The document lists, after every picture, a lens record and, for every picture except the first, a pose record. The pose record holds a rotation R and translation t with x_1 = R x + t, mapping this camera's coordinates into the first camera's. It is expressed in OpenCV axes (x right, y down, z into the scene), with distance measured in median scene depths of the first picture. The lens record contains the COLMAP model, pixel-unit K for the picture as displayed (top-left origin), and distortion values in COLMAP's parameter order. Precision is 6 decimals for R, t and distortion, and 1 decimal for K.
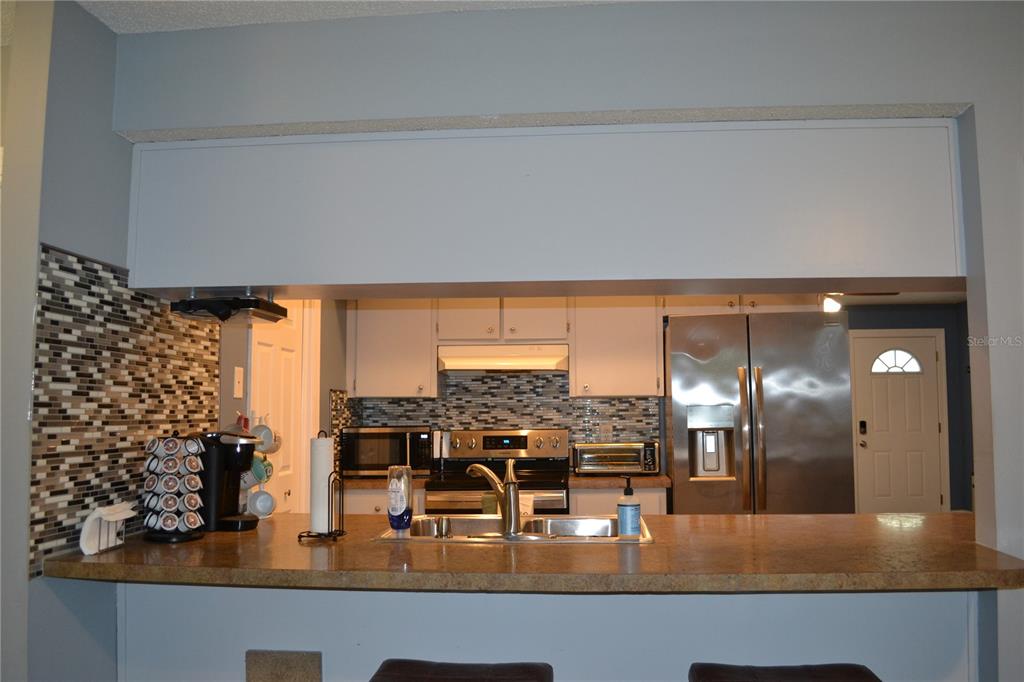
lens RADIAL K [[817.8, 0, 512.4], [0, 817.8, 346.2], [0, 0, 1]] dist [-0.086068, 0.017432]
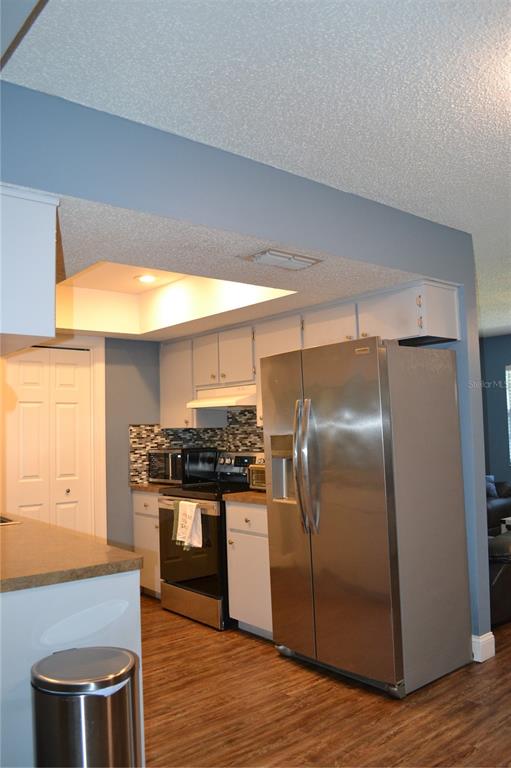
lens RADIAL K [[613.4, 0, 255.5], [0, 613.4, 384.0], [0, 0, 1]] dist [-0.086068, 0.017432]
pose [[0.697728, -0.066514, -0.713268, 0.728879], [0.075215, 0.996979, -0.019394, 0.016272], [0.712403, -0.040116, 0.700623, 0.351017]]
